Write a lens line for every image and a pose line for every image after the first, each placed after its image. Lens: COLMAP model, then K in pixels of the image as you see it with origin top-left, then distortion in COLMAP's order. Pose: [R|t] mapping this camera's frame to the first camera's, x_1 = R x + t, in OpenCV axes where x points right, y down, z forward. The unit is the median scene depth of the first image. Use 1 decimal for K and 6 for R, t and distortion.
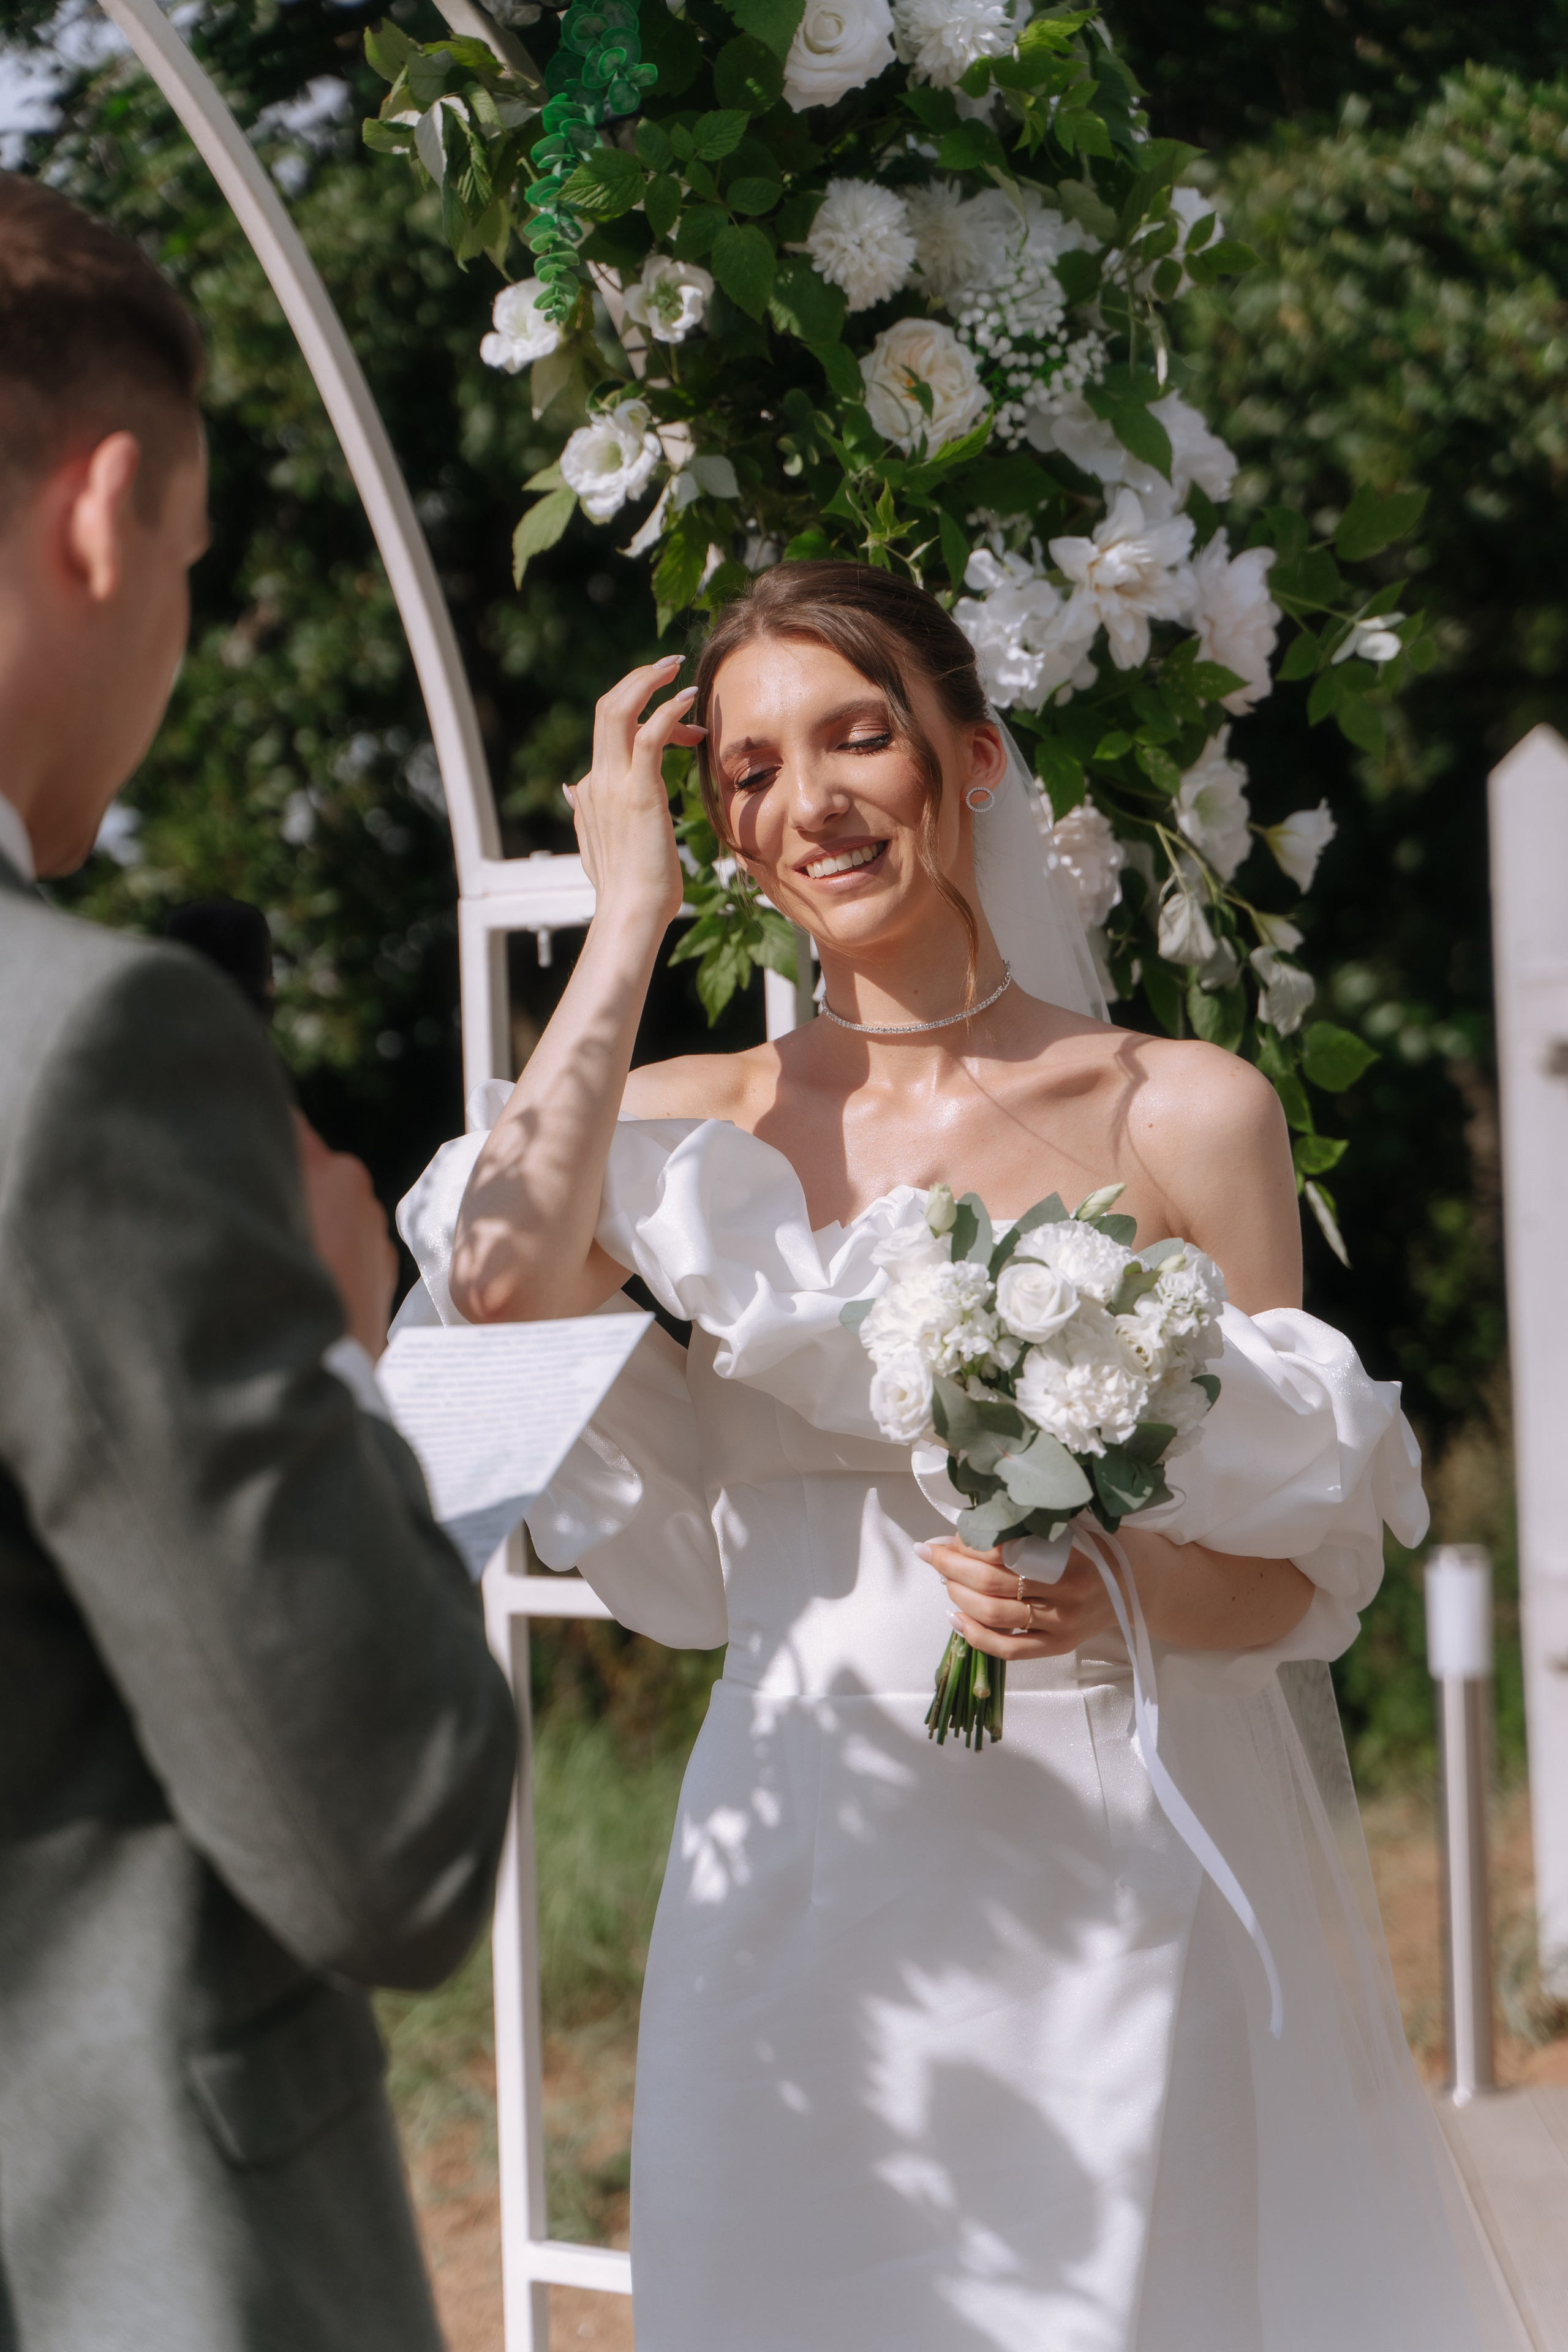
lens RADIAL K [[5028.0, 0, 783.9], [0, 5028.0, 1165.4], [0, 0, 1]] dist [-0.005667, 0.000000]
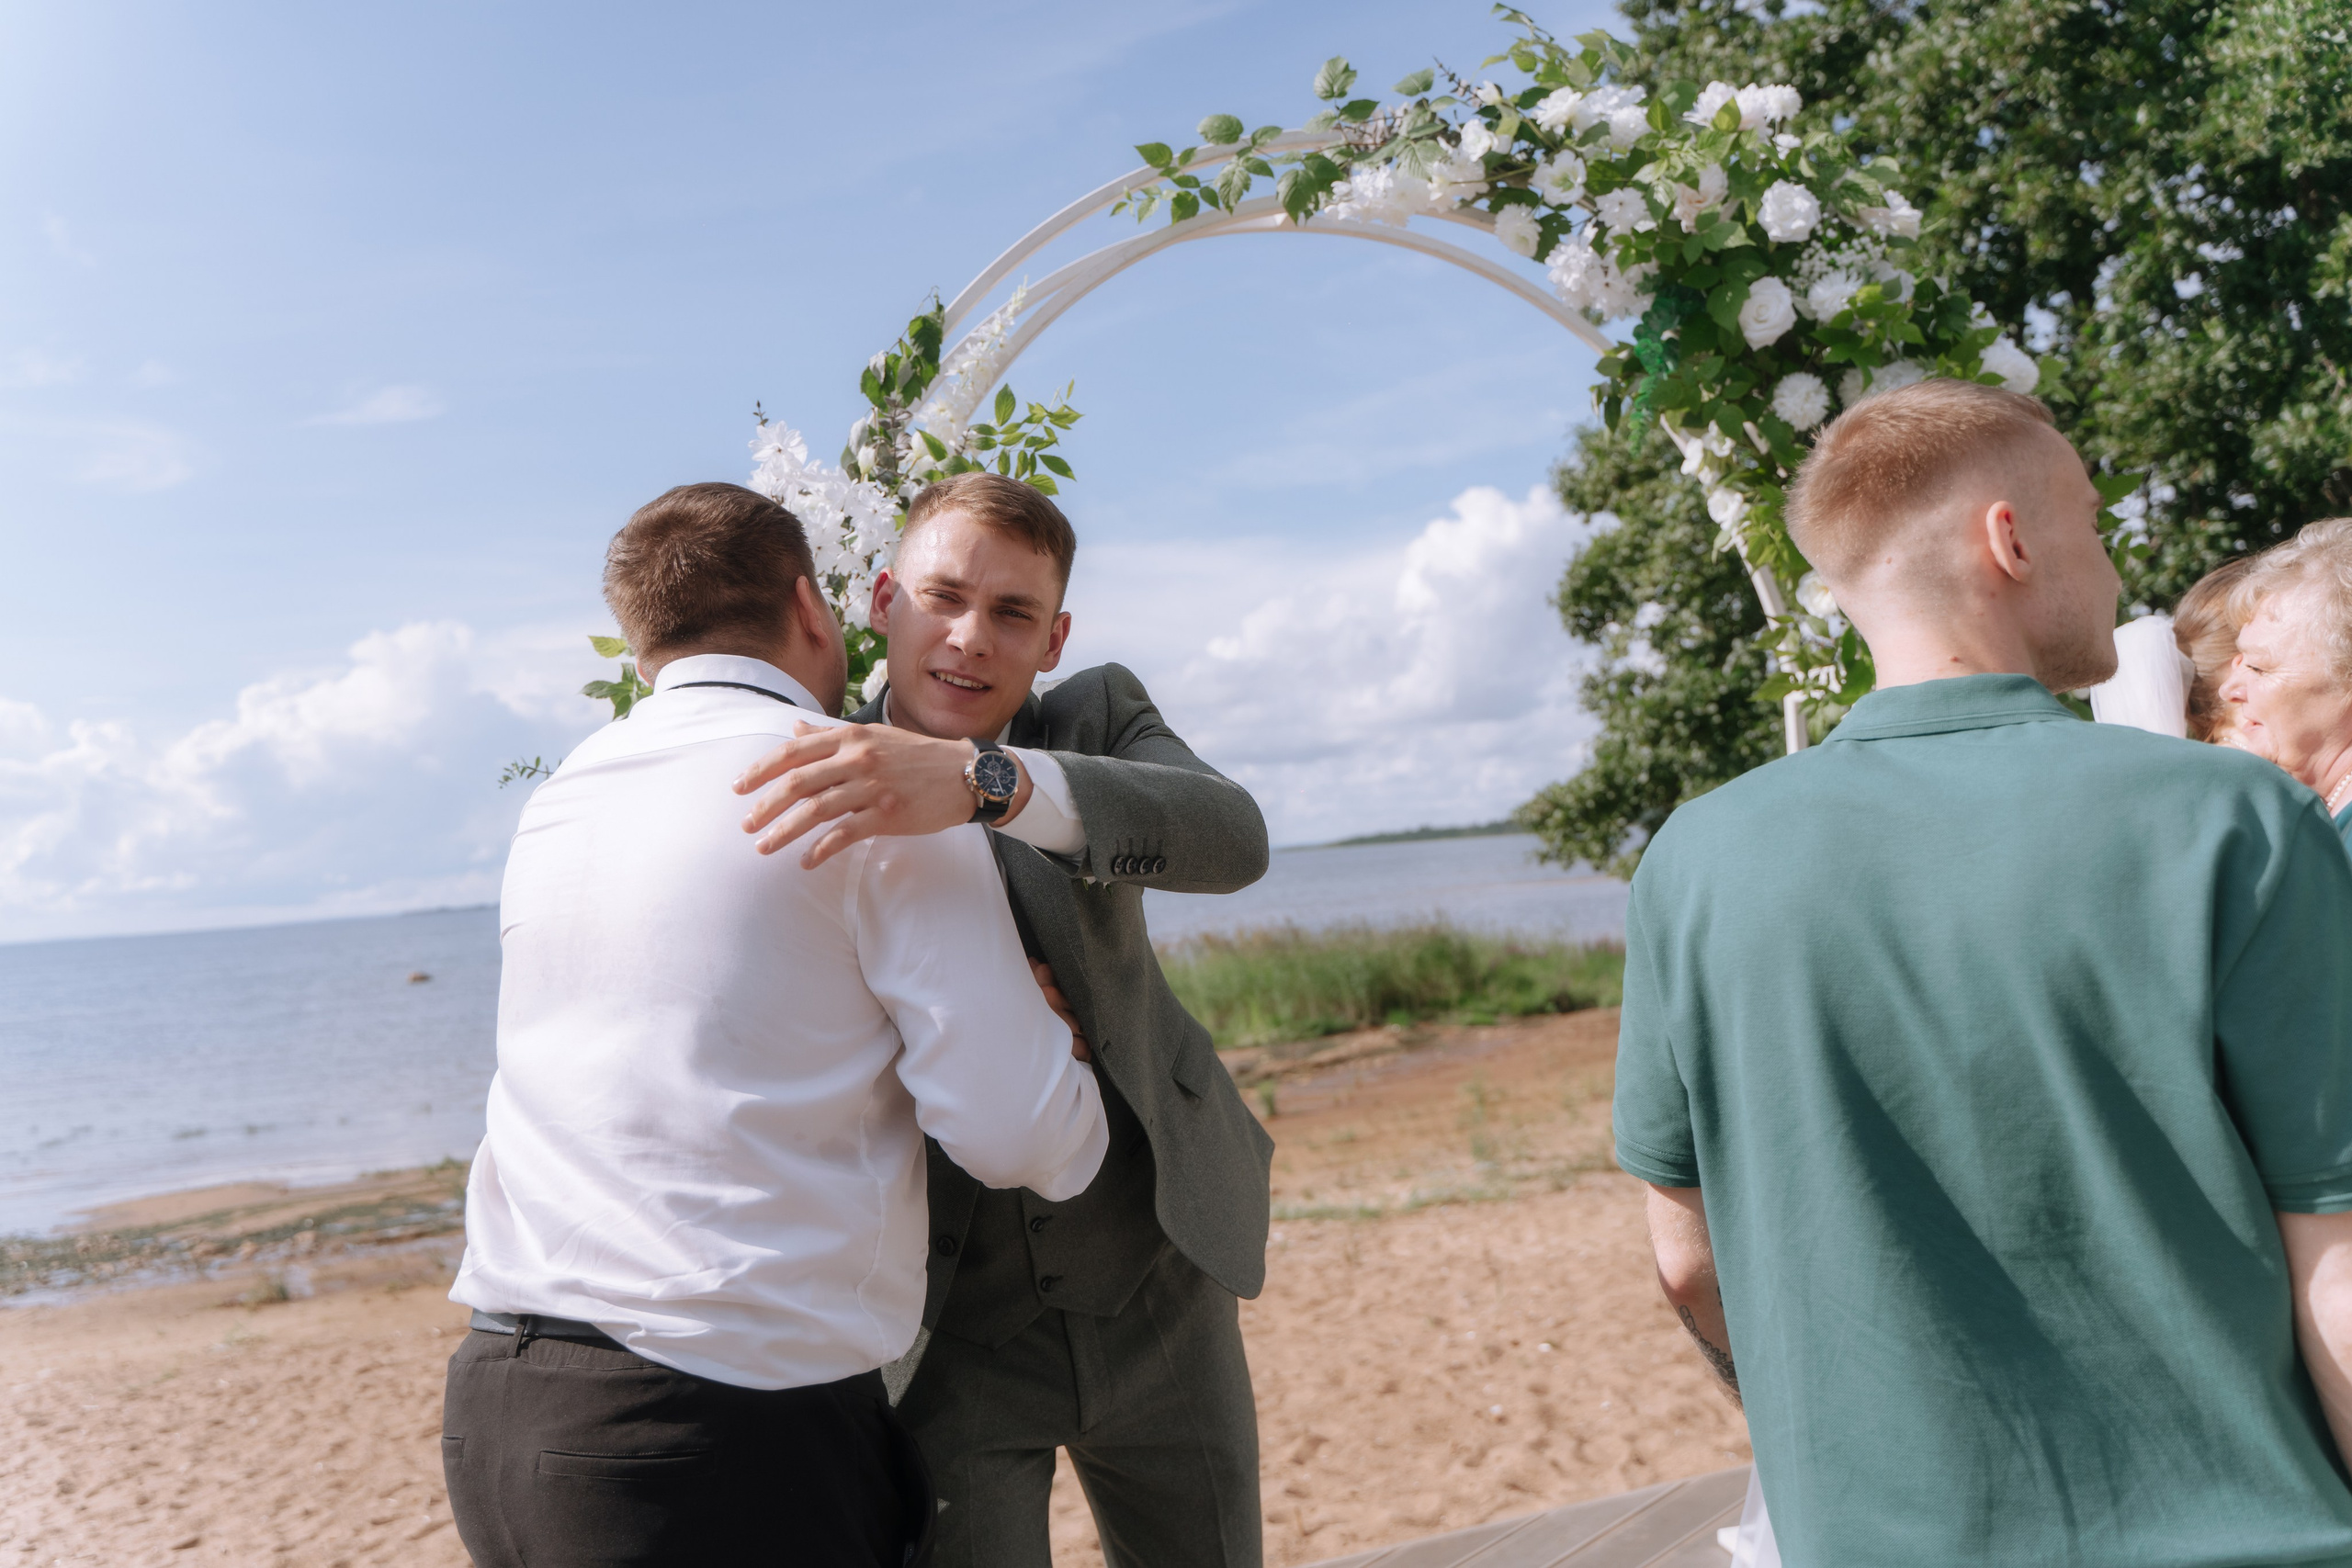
lens RADIAL K [[1883.8, 0, 1162.8], [0, 1883.8, 782.5], [0, 0, 1]] dist [0.007883, -0.006145]
pose [[0.765188, -0.028130, -0.643192, 0.329805], [0.026722, 0.999572, -0.011926, -0.007960], [0.643252, -0.008062, 0.765612, 0.153804]]
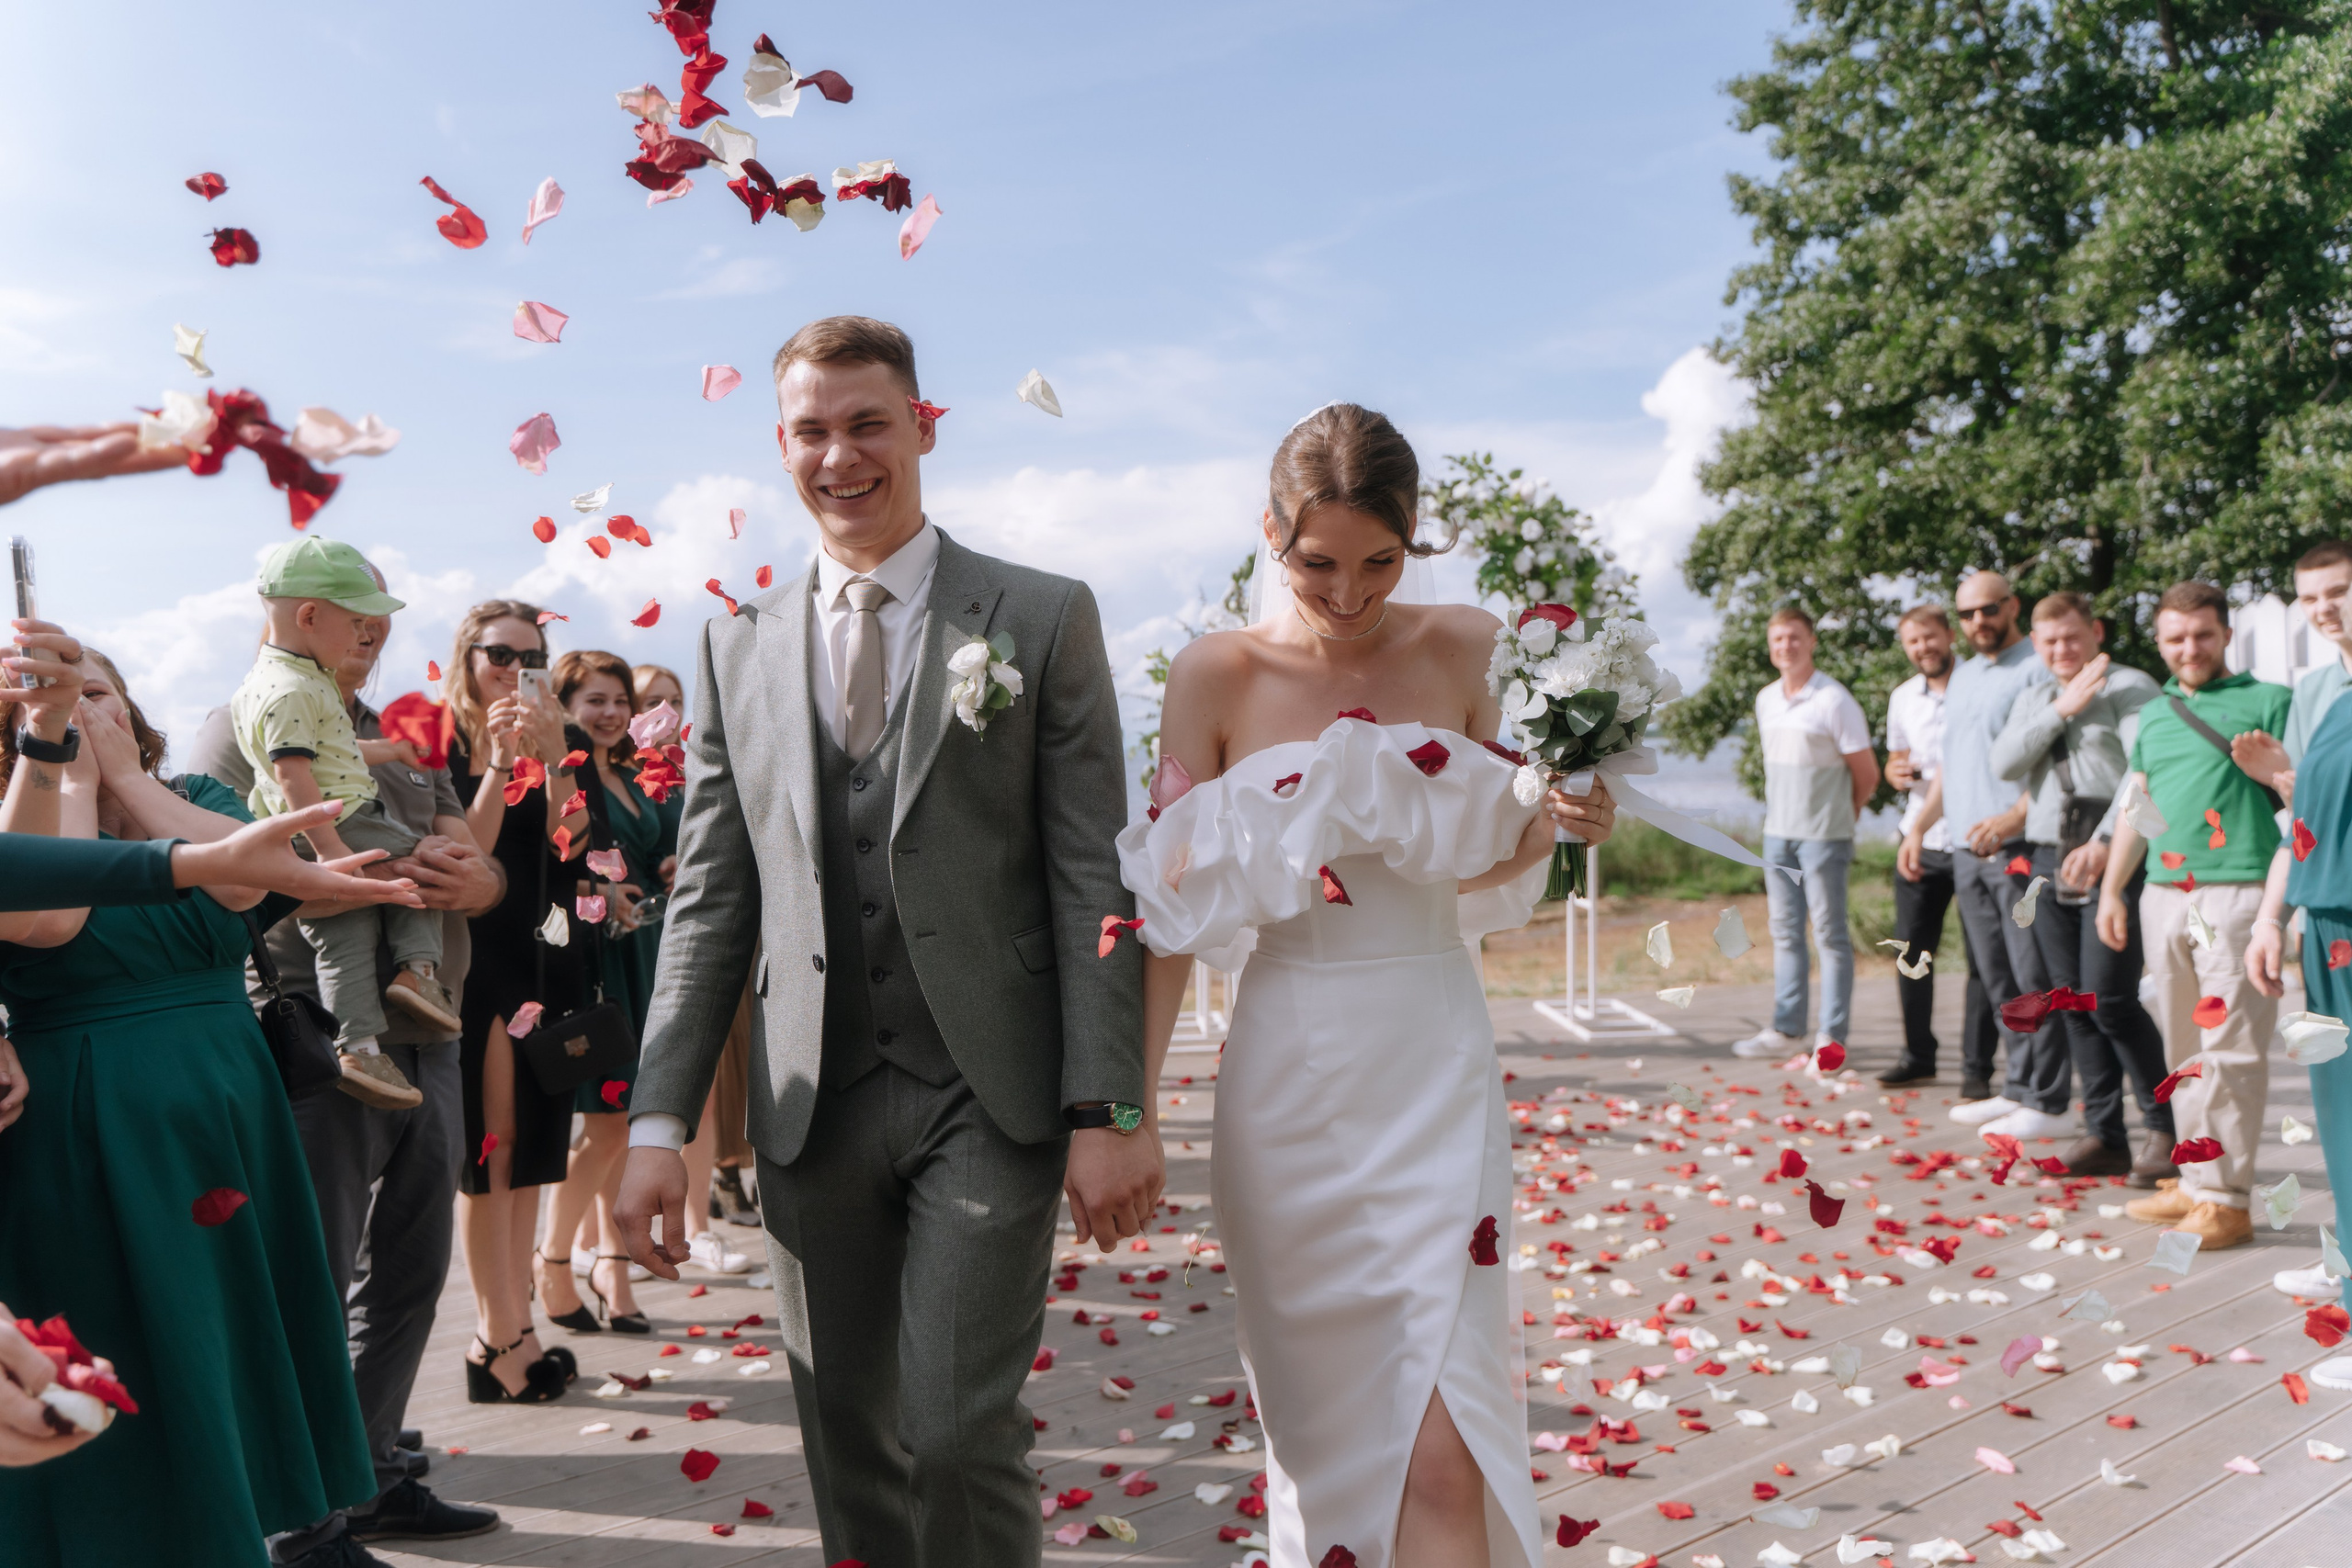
lens RADIAL K [[1883.8, 0, 1160.0], [0, 1883.8, 794.4], [0, 0, 1]] dist [0.007883, -0.006145]
pose [[0.660932, 0.053347, -0.748547, 1.586405], [-0.014958, 0.998208, 0.057932, -0.045005], [0.750297, -0.027092, 0.660546, -1.080934]]
